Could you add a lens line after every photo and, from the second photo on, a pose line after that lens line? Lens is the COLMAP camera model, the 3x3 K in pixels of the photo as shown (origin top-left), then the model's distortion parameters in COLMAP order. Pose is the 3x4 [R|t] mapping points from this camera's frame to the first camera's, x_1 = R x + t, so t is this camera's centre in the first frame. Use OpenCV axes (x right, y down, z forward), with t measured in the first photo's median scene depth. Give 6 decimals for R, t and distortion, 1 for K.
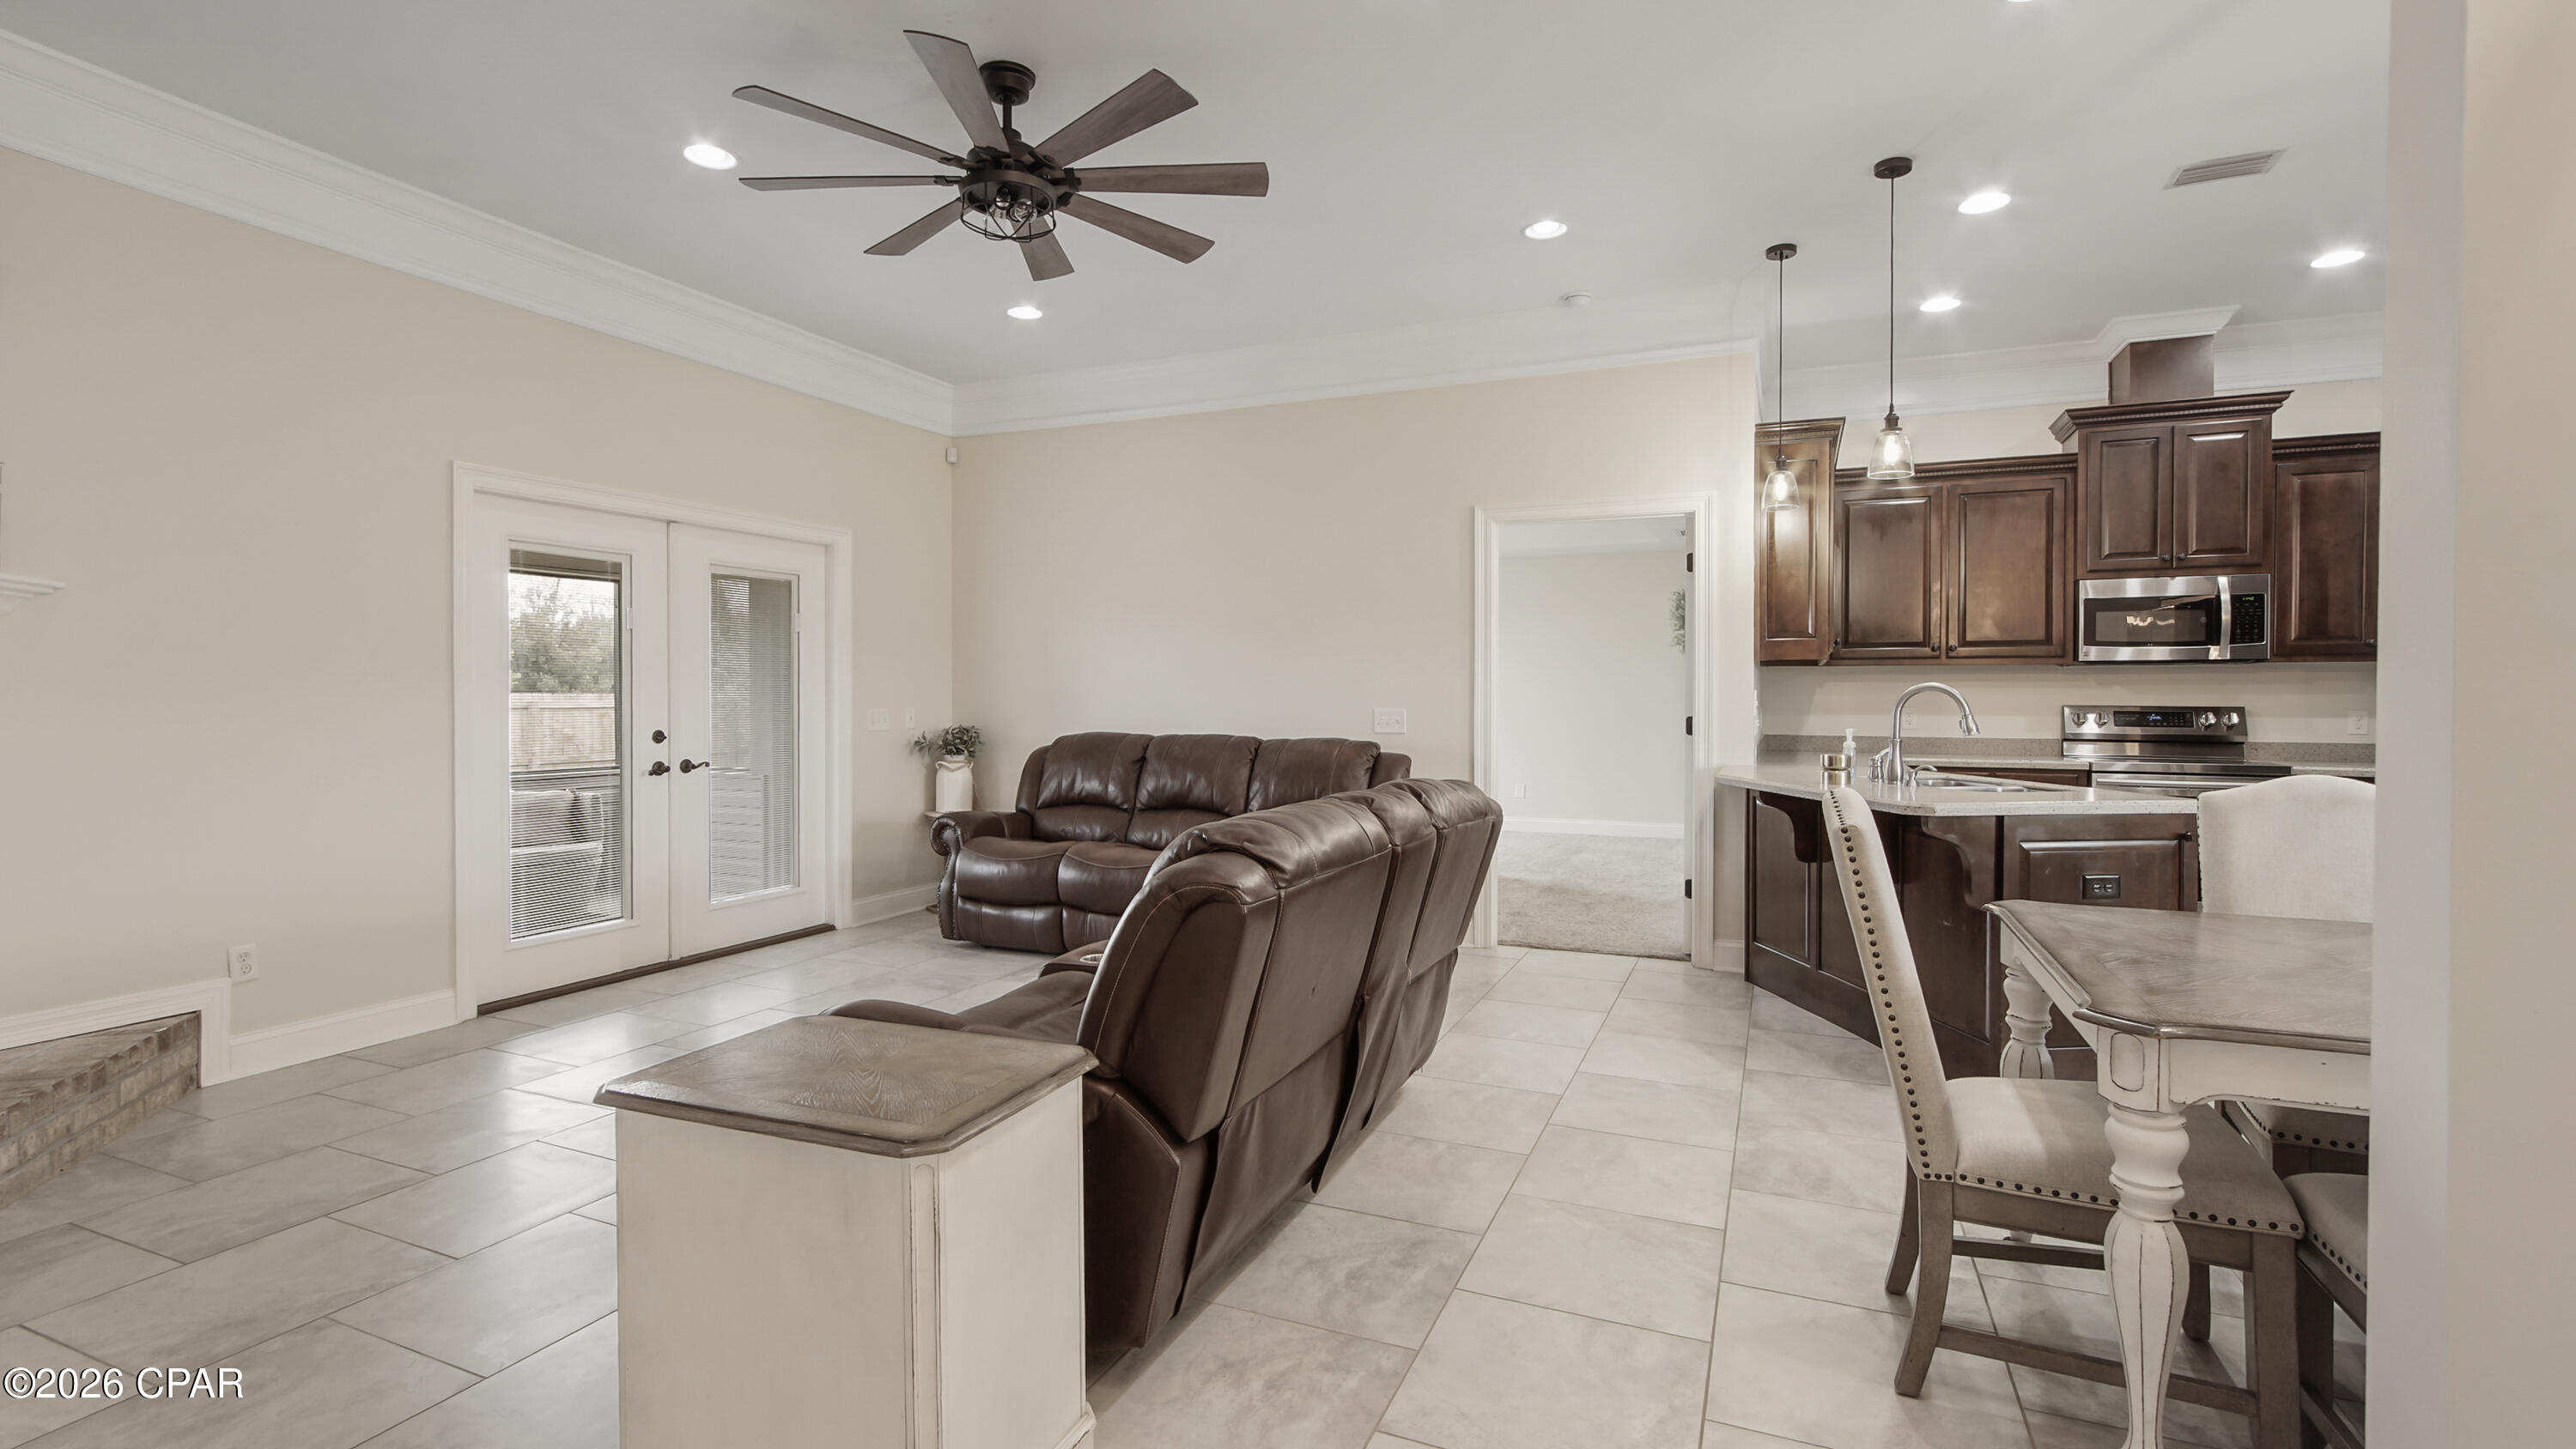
lens RADIAL K [[1191.6, 0, 1283.8], [0, 1191.6, 721.0], [0, 0, 1]] dist [-0.011039, 0.009478]
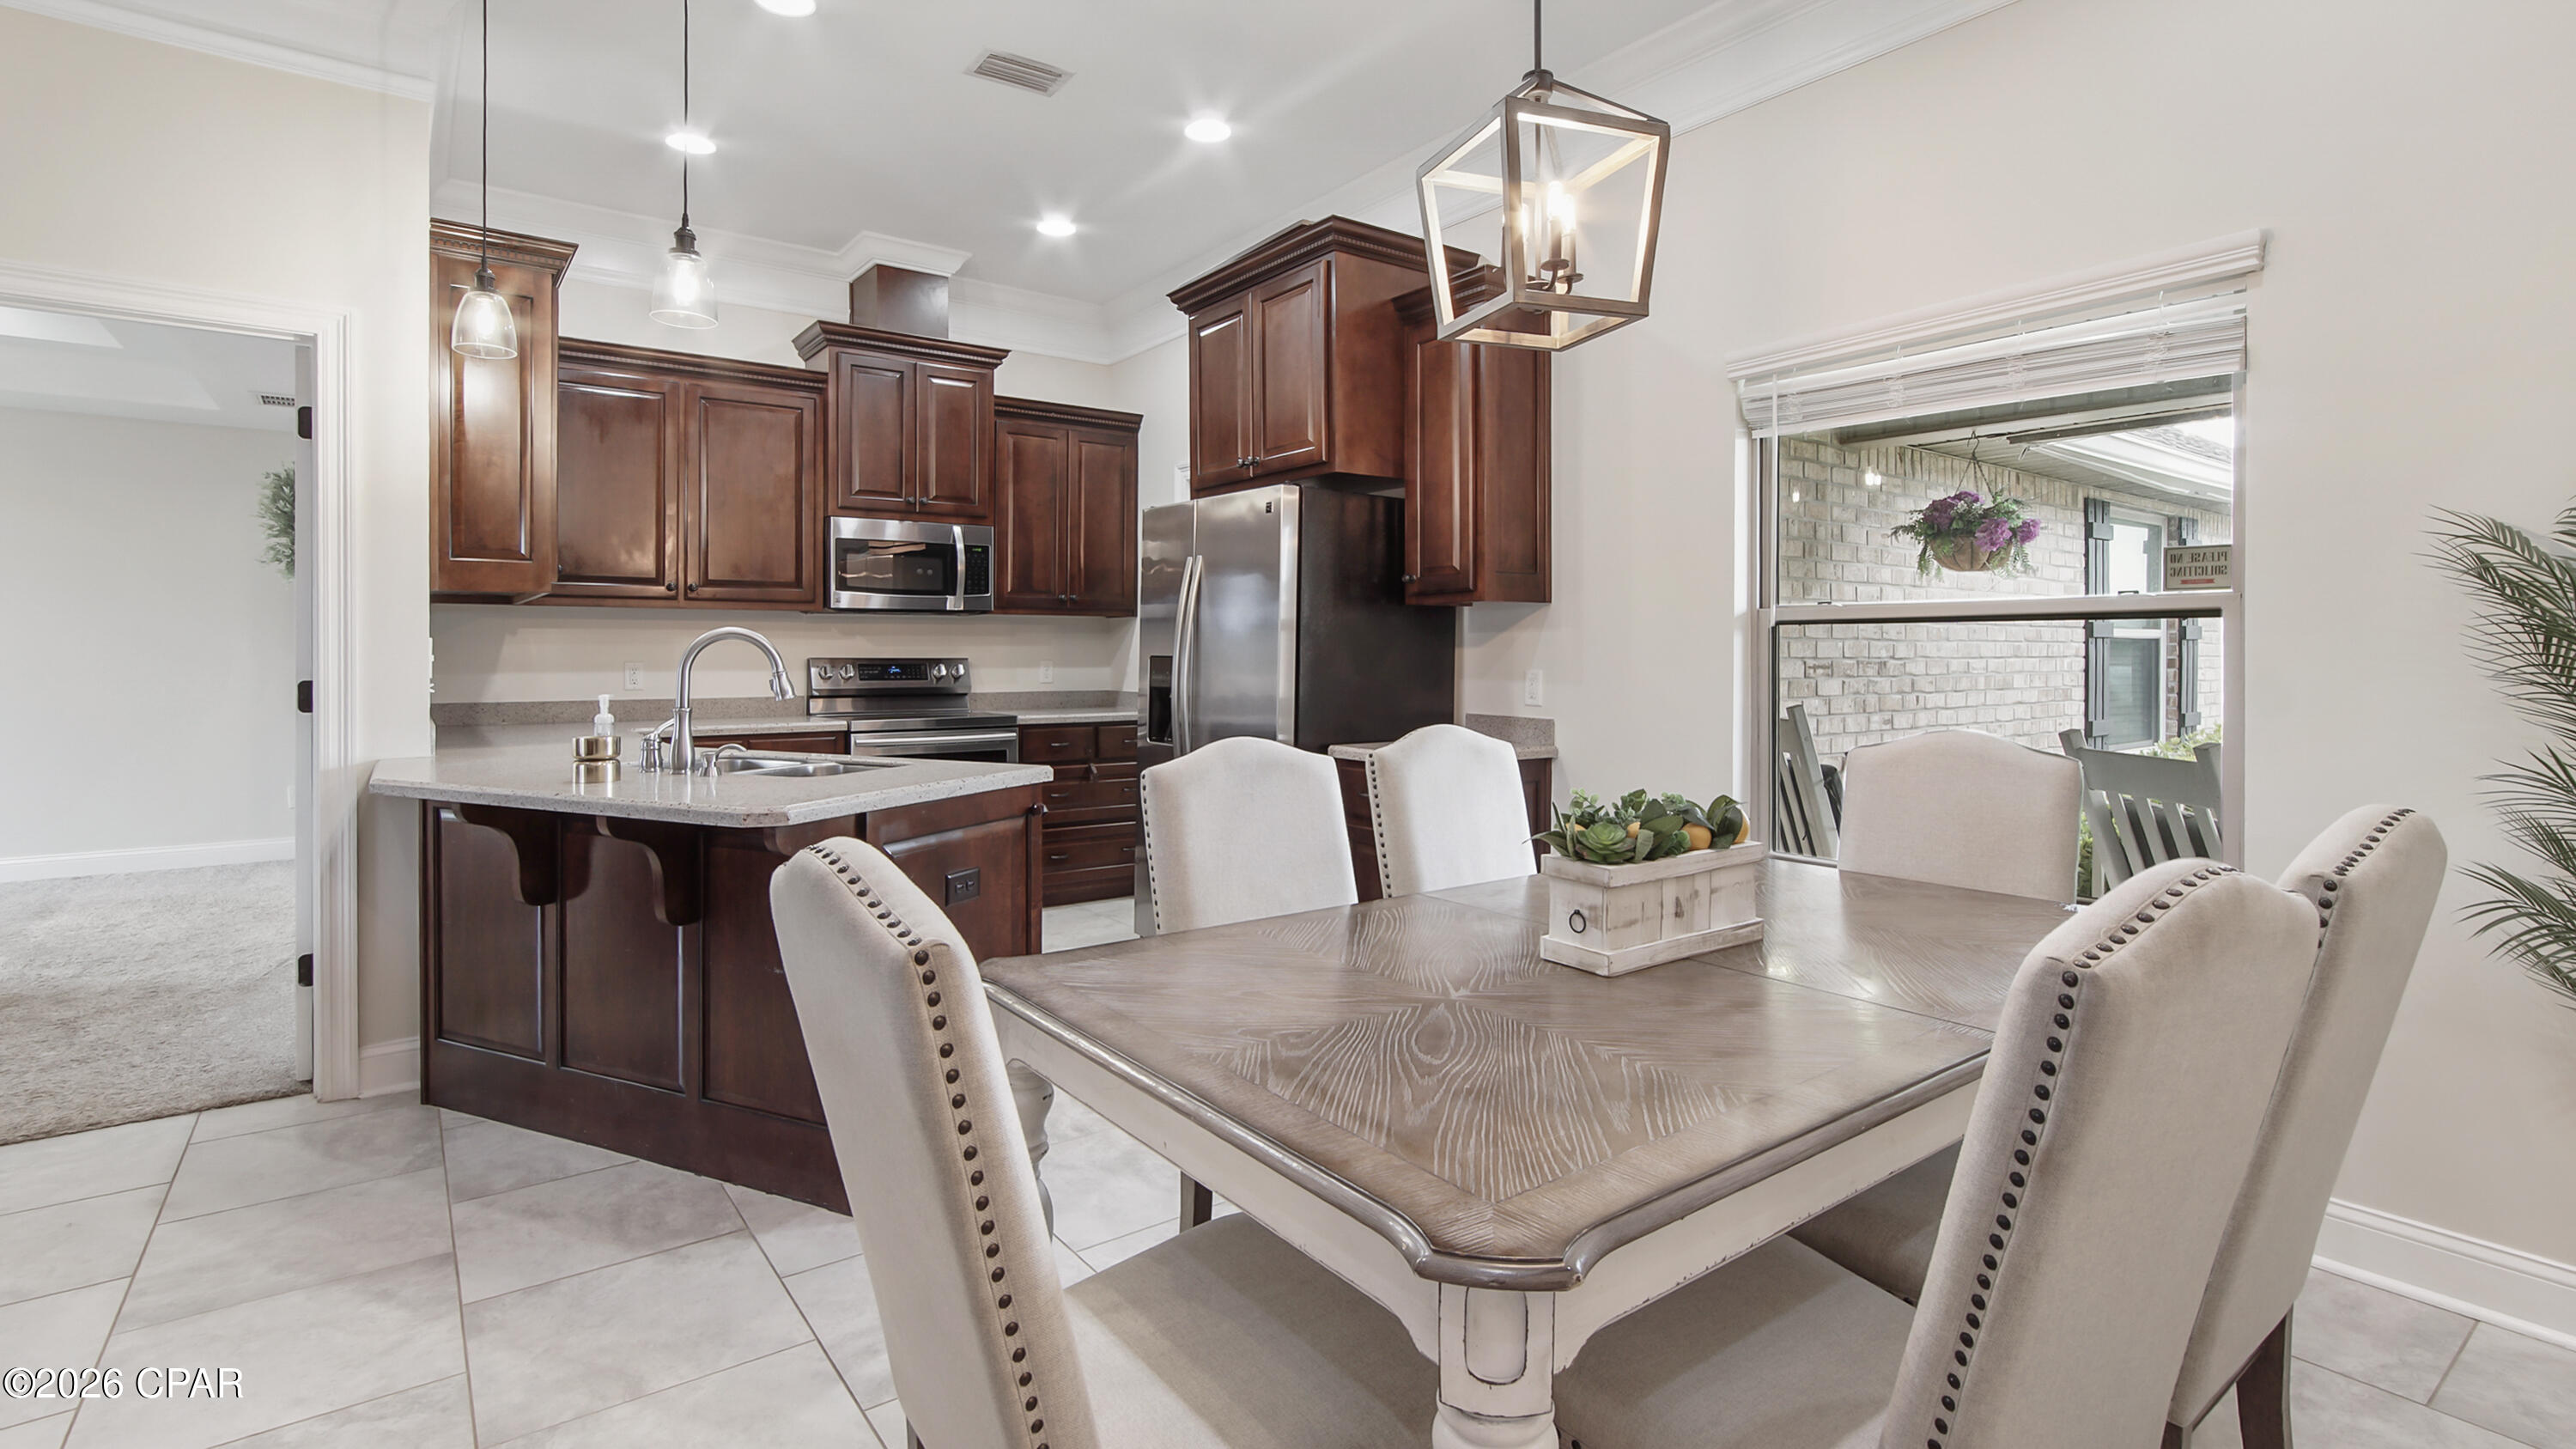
lens RADIAL K [[1192.0, 0, 1269.9], [0, 1192.0, 648.8], [0, 0, 1]] dist [-0.011039, 0.009478]
pose [[0.504788, -0.000455, 0.863243, 0.071085], [0.018873, 0.999767, -0.010508, -0.004462], [-0.863037, 0.021596, 0.504679, 0.282869]]
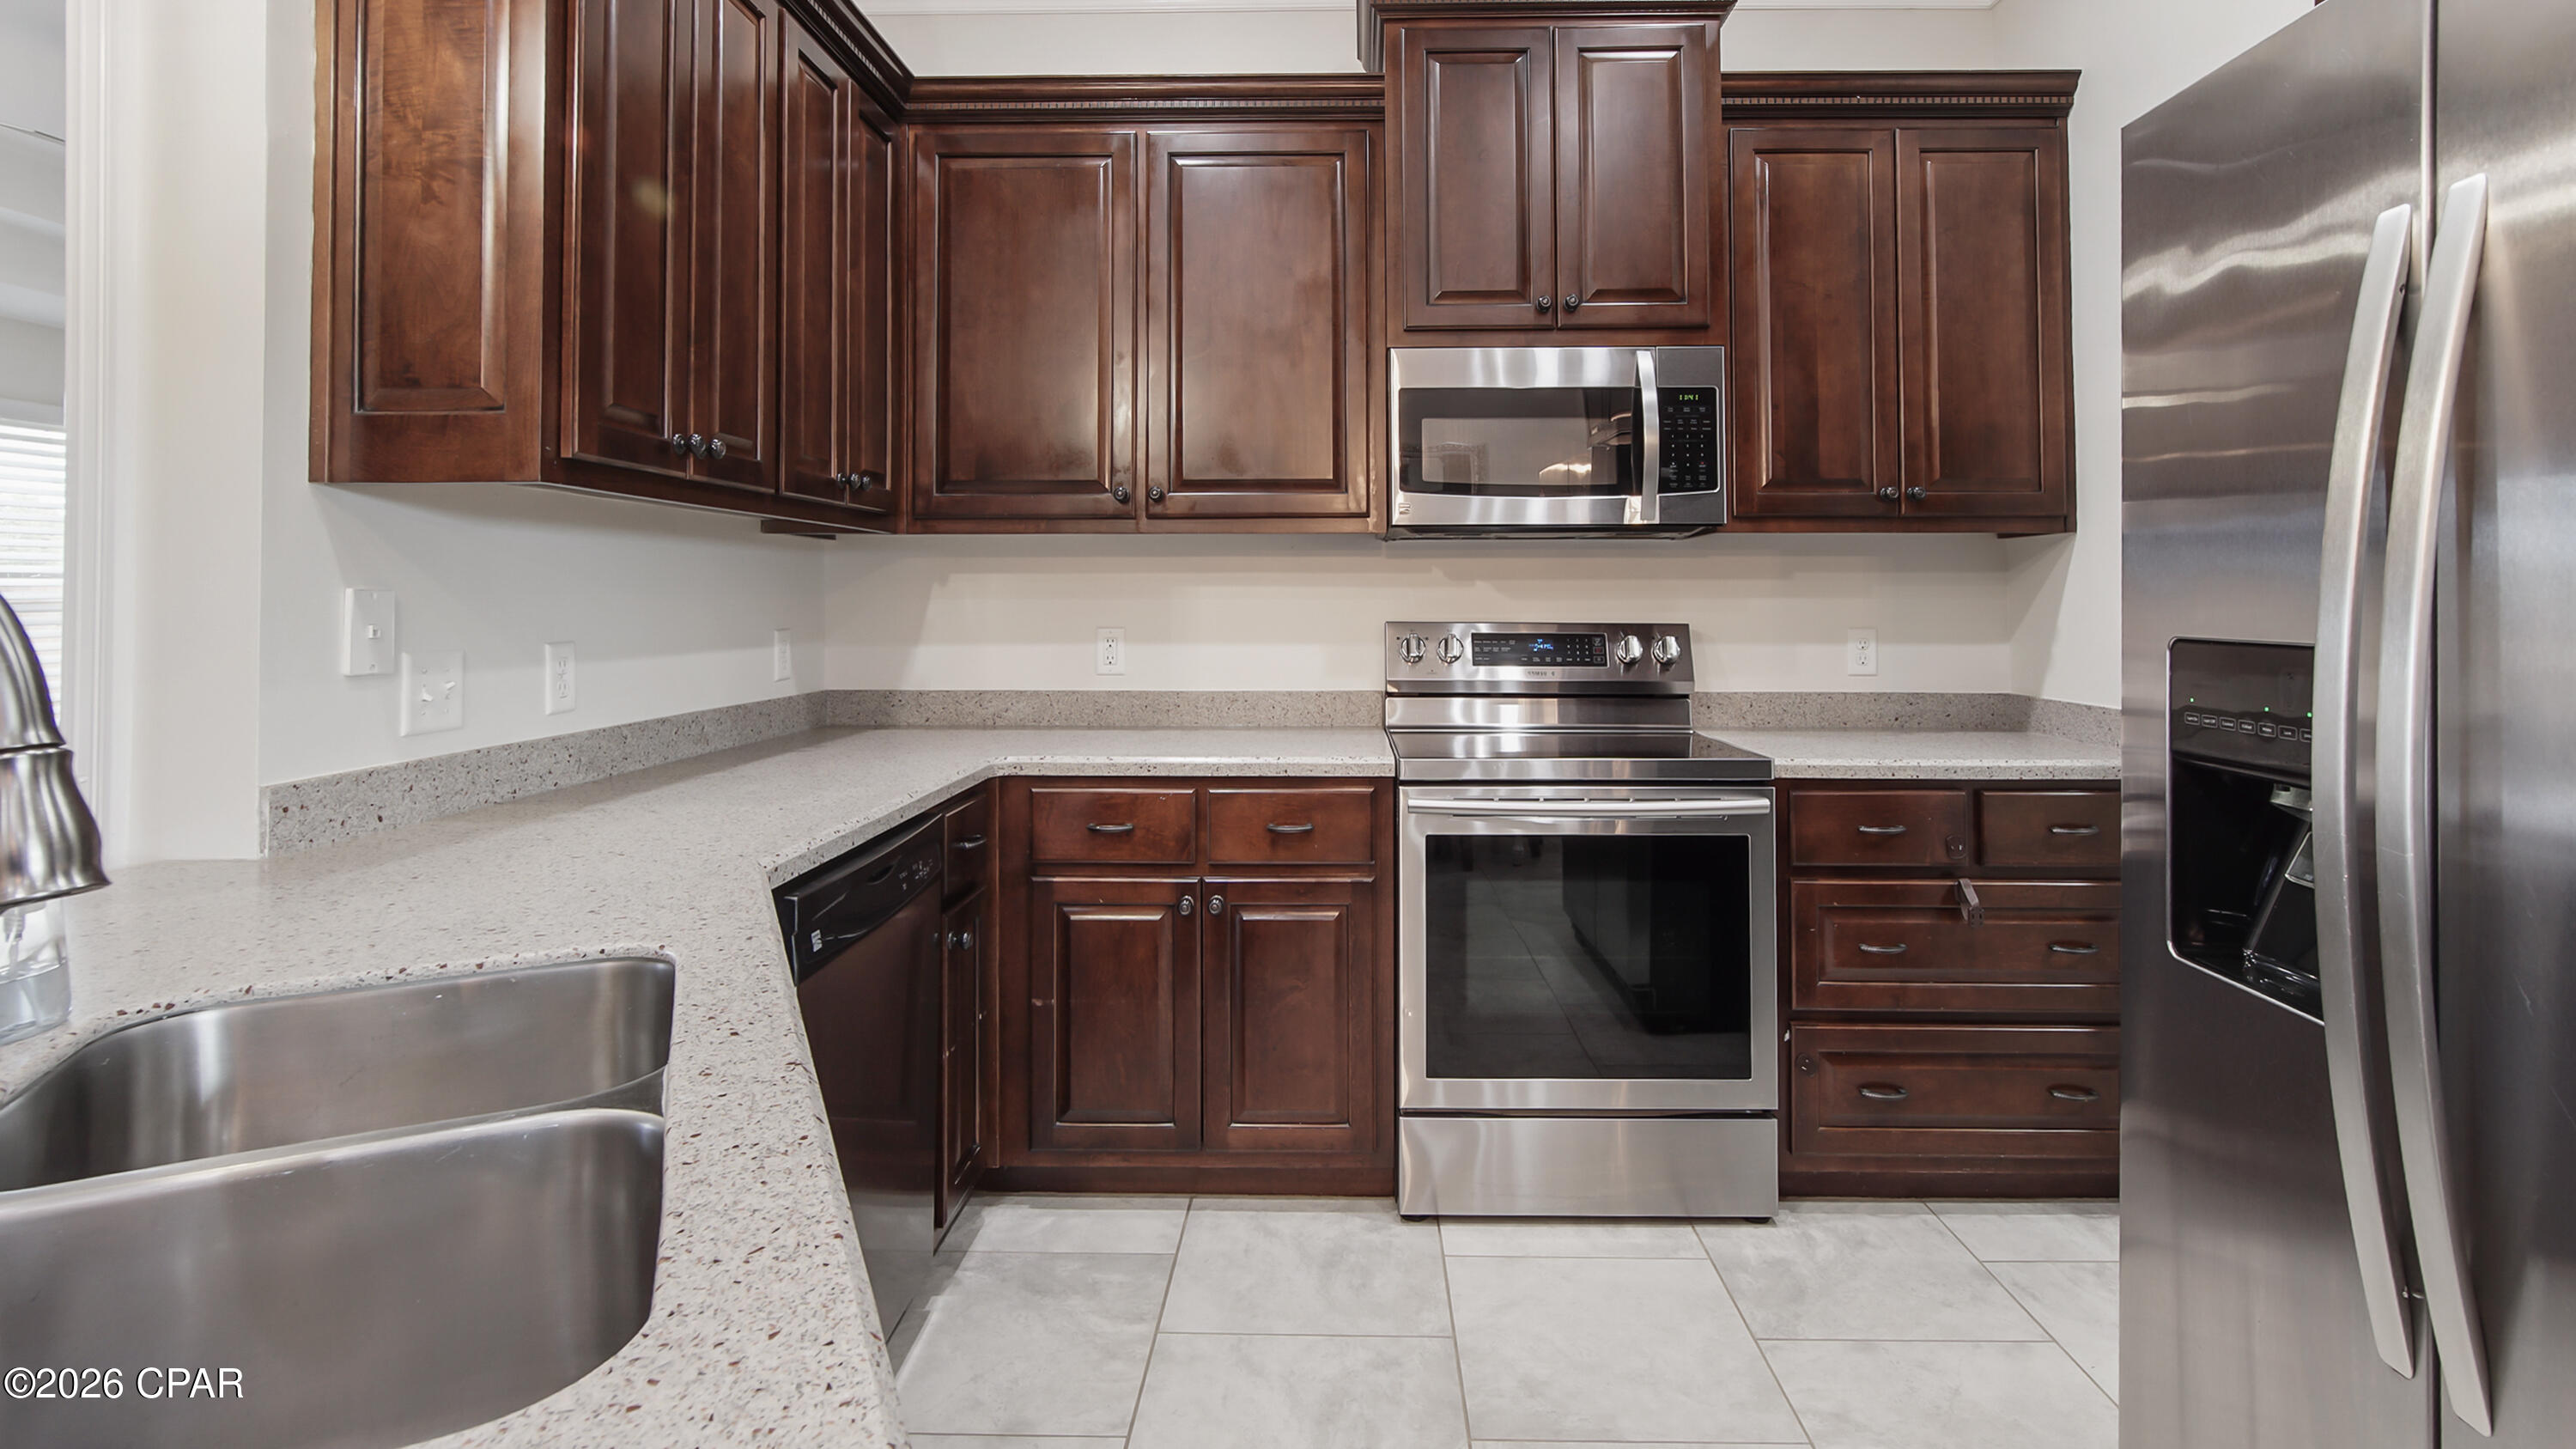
lens RADIAL K [[1257.9, 0, 1339.0], [0, 1257.9, 558.2], [0, 0, 1]] dist [0.001069, 0.000296]
pose [[0.915247, 0.011723, 0.402723, 0.479494], [0.010532, 0.998539, -0.053002, -0.013382], [-0.402756, 0.052751, 0.913786, 0.597295]]
